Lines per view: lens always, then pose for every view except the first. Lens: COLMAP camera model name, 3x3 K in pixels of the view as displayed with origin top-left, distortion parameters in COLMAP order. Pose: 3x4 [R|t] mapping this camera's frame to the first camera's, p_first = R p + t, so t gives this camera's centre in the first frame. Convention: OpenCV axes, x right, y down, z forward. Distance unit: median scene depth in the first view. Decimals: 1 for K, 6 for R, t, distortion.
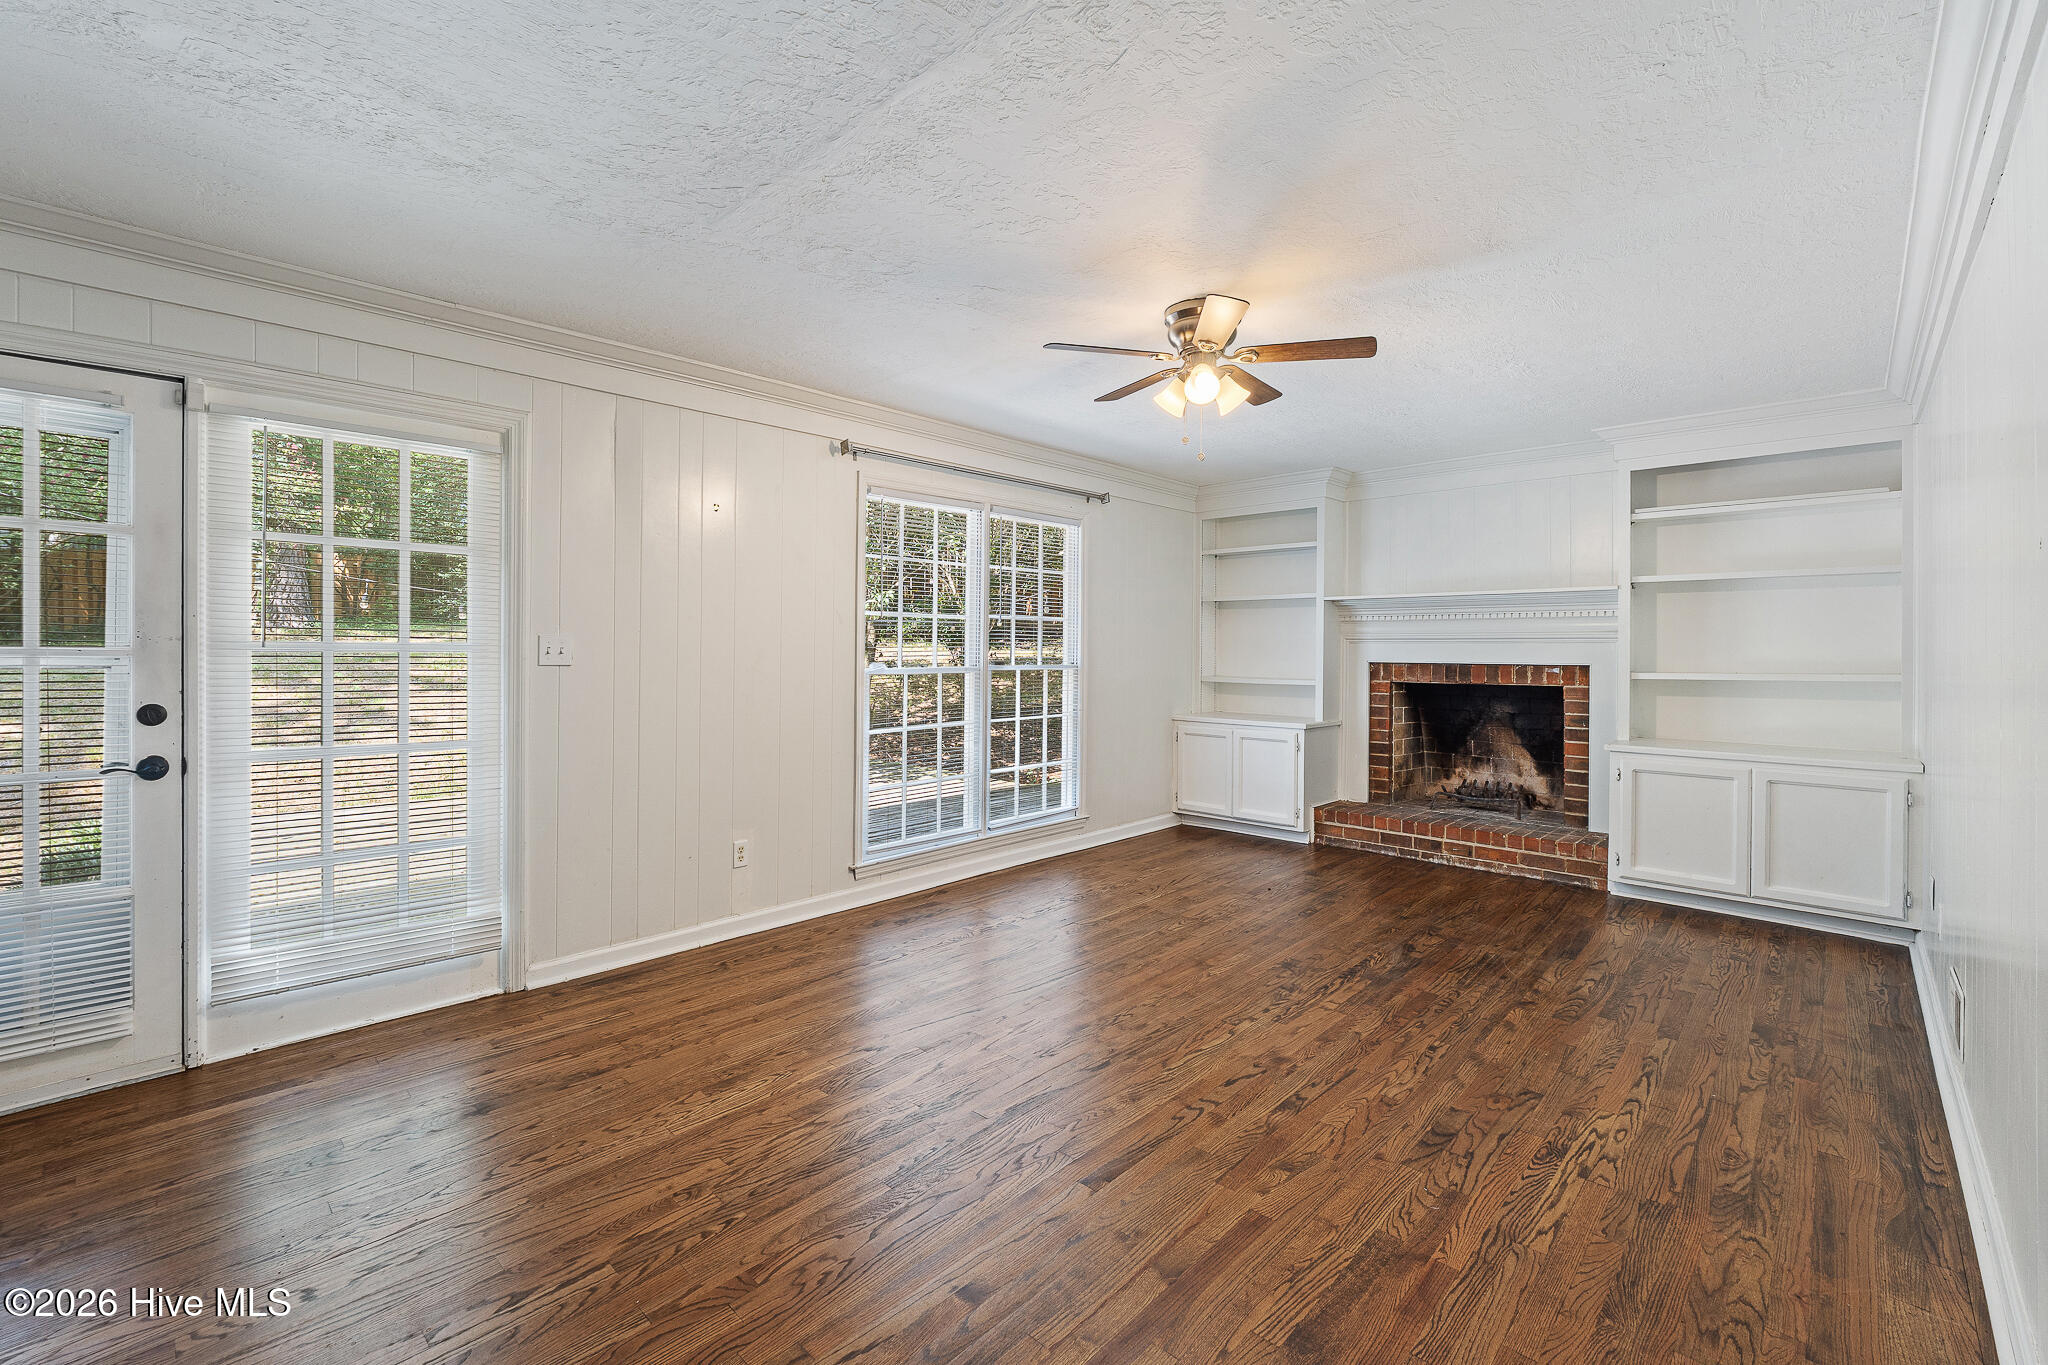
lens RADIAL K [[871.4, 0, 969.0], [0, 871.4, 655.6], [0, 0, 1]] dist [-0.002587, 0.000028]
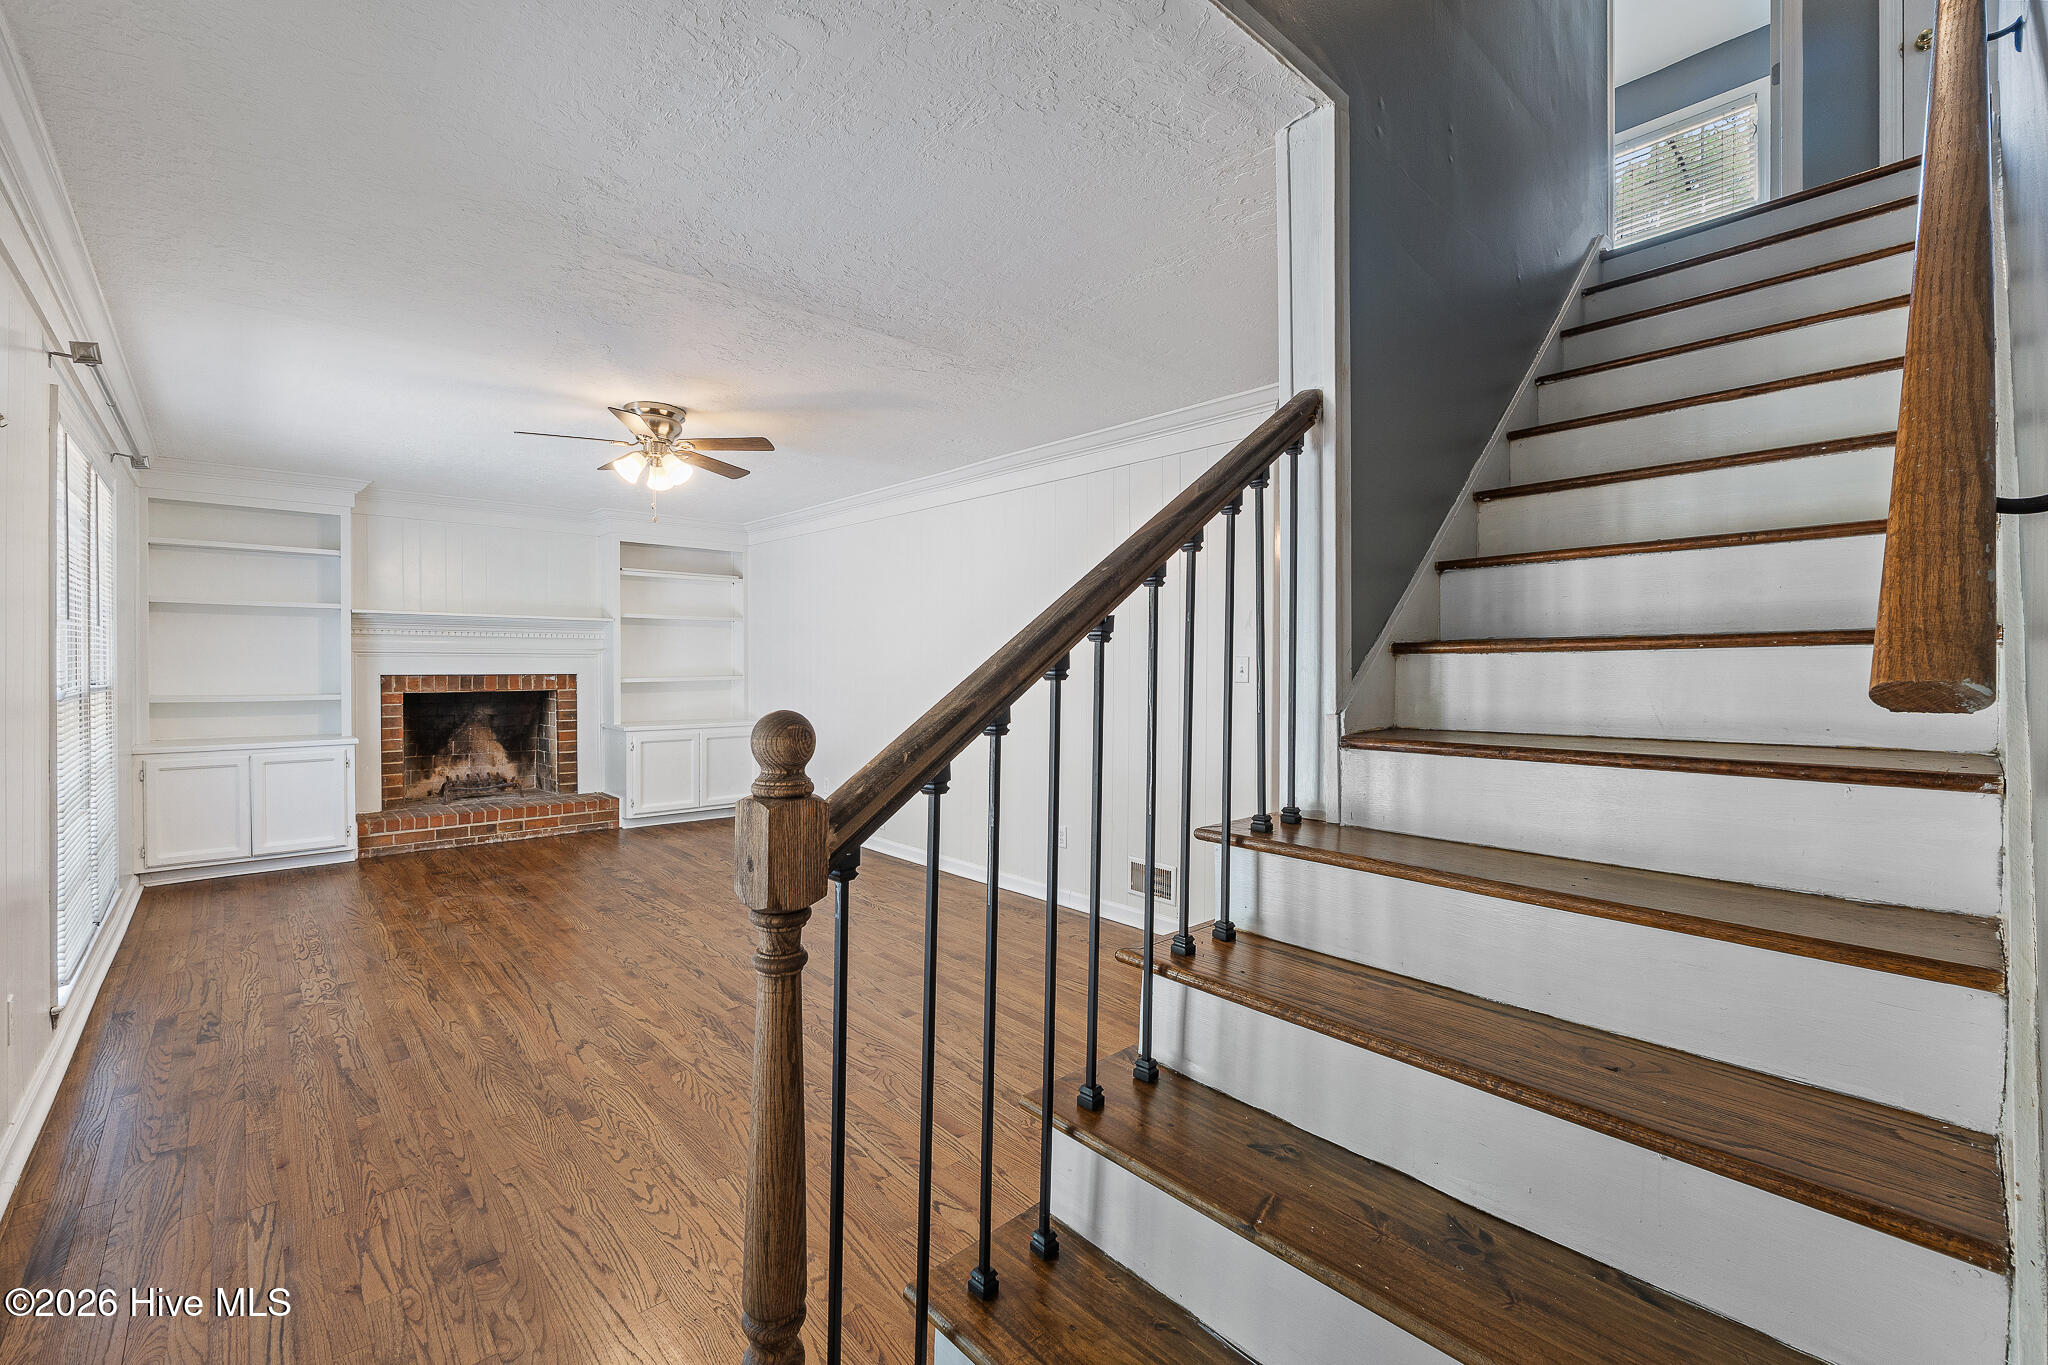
lens RADIAL K [[871.4, 0, 1019.7], [0, 871.4, 674.9], [0, 0, 1]] dist [-0.002587, 0.000028]
pose [[0.047519, -0.016657, 0.998731, -0.558733], [0.004762, 0.999853, 0.016449, -0.005859], [-0.998859, 0.003975, 0.047591, 0.206450]]
